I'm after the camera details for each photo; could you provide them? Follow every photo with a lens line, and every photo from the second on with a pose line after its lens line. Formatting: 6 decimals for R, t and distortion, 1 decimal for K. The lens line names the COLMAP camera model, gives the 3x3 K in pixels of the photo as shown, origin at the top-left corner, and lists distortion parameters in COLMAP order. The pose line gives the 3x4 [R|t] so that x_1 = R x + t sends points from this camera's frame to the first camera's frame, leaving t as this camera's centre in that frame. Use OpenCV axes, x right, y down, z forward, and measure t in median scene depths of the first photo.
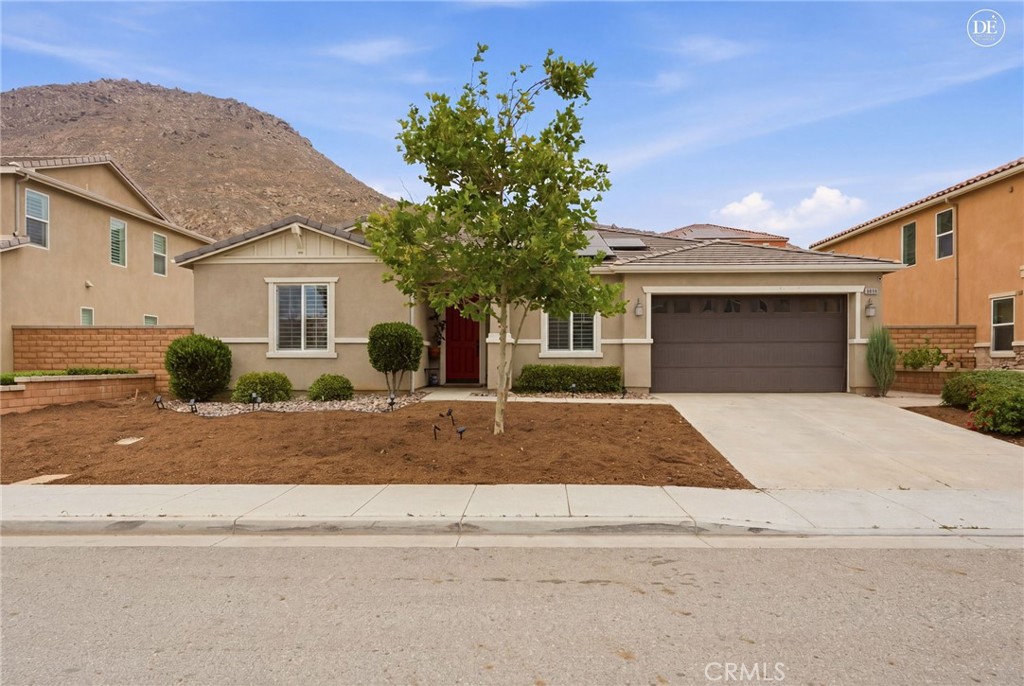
lens RADIAL K [[724.8, 0, 512.0], [0, 724.8, 343.0], [0, 0, 1]] dist [0.002644, 0.000060]
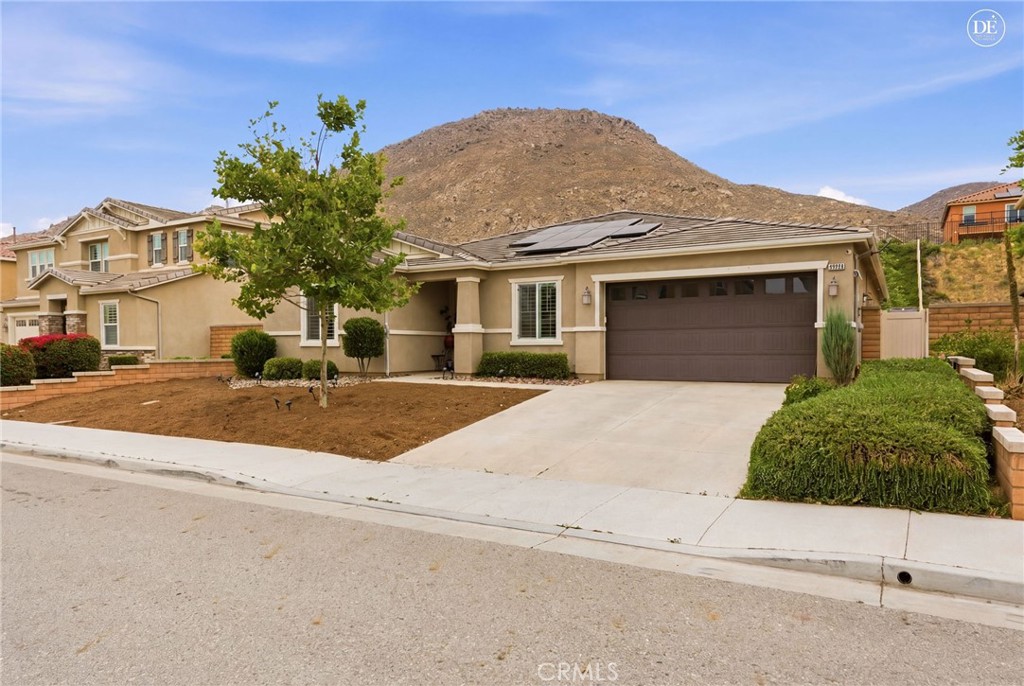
lens RADIAL K [[703.8, 0, 485.7], [0, 703.8, 341.6], [0, 0, 1]] dist [-0.000921, 0.000864]
pose [[0.861255, -0.006415, -0.508133, 0.571463], [0.014457, 0.999825, 0.011882, 0.001339], [0.507968, -0.017579, 0.861196, 0.072377]]
